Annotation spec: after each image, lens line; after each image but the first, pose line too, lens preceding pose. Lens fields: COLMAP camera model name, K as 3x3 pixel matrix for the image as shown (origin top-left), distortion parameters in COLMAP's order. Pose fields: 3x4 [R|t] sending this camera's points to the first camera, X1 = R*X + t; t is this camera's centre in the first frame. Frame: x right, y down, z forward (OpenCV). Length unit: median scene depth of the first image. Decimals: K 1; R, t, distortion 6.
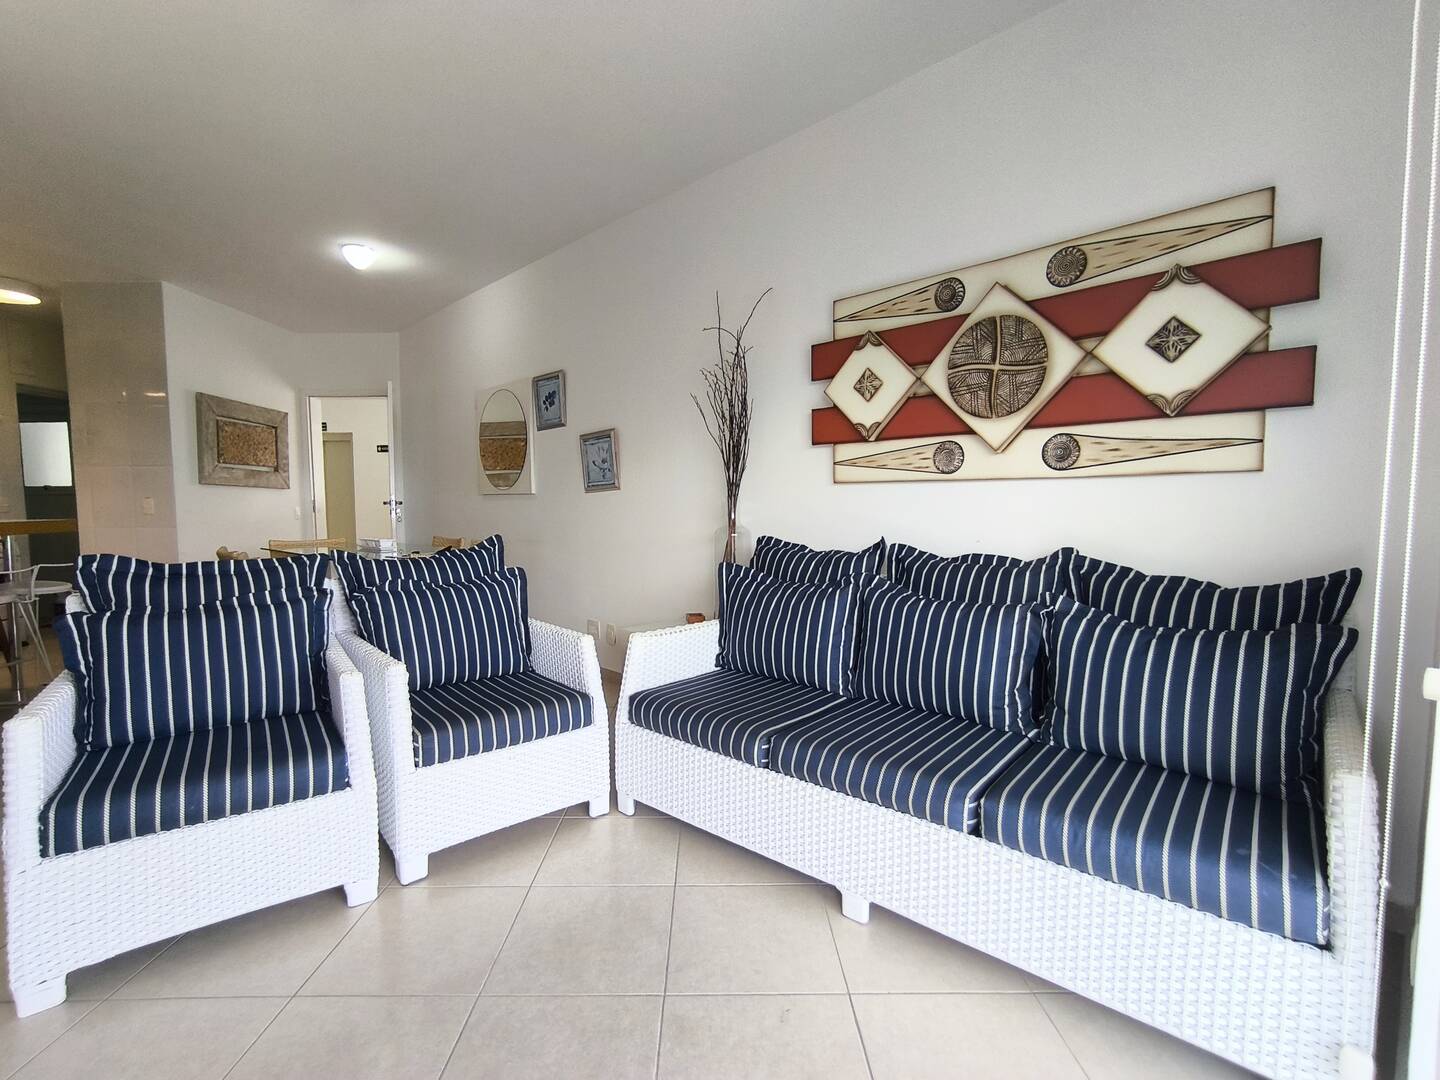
lens RADIAL K [[658.2, 0, 722.5], [0, 658.2, 547.8], [0, 0, 1]] dist [-0.037338, 0.026166]
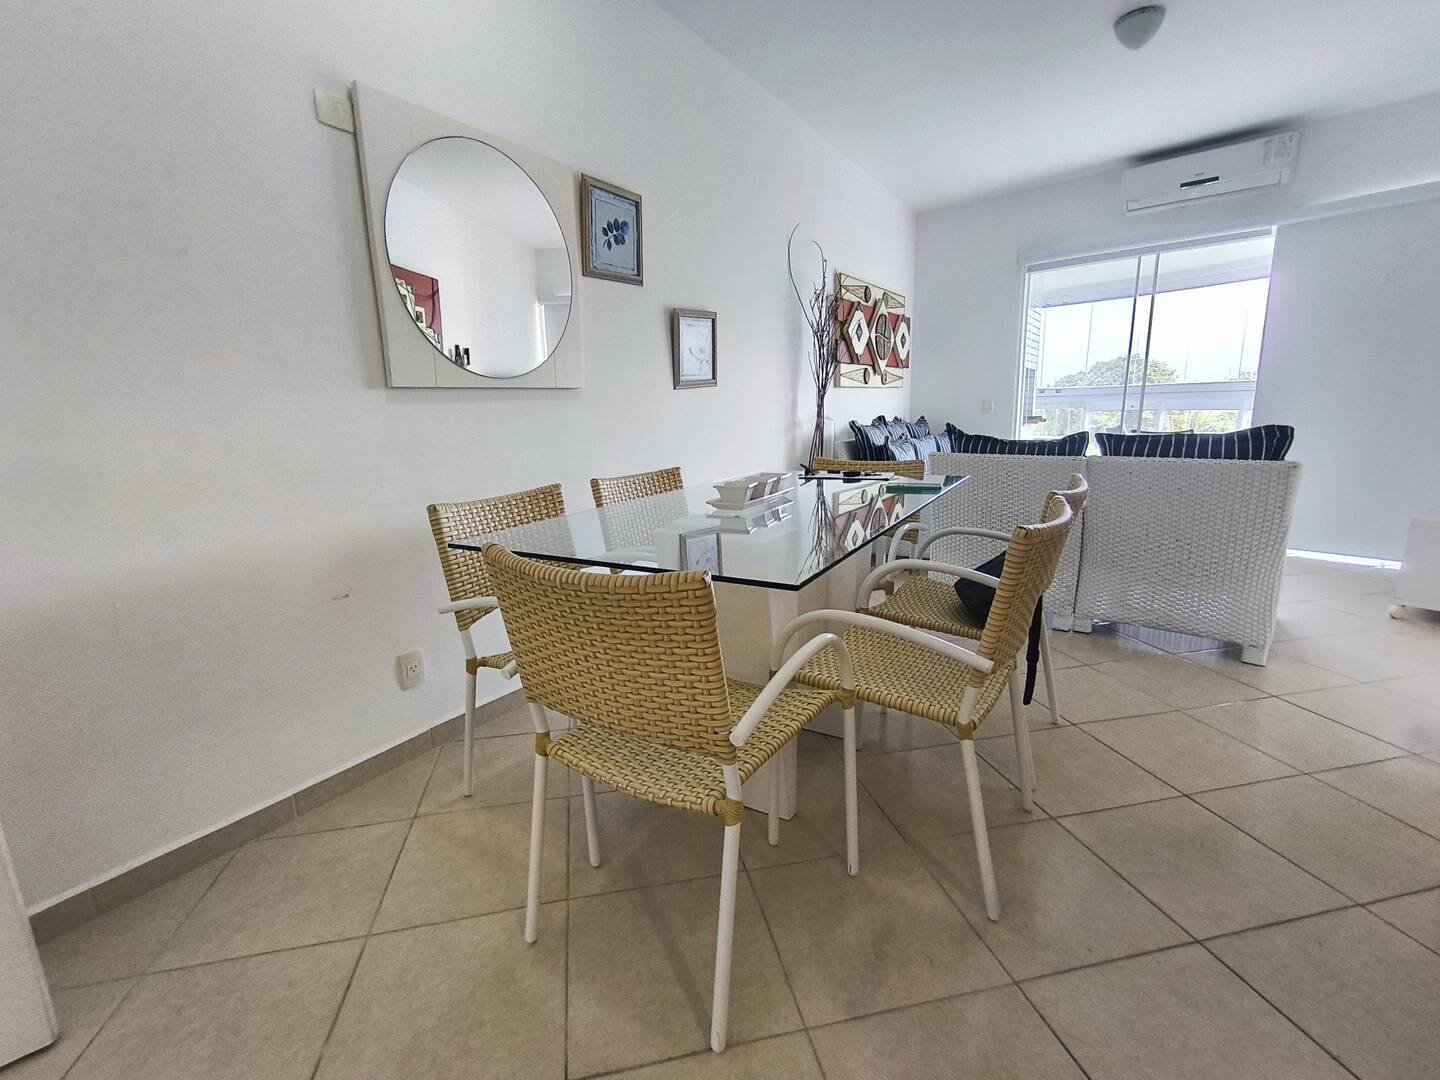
lens RADIAL K [[658.2, 0, 722.5], [0, 658.2, 547.8], [0, 0, 1]] dist [-0.037338, 0.026166]
pose [[-0.196710, -0.205528, 0.958678, -1.453564], [0.096305, 0.969004, 0.227502, -0.112483], [-0.975721, 0.137077, -0.170819, 1.653272]]
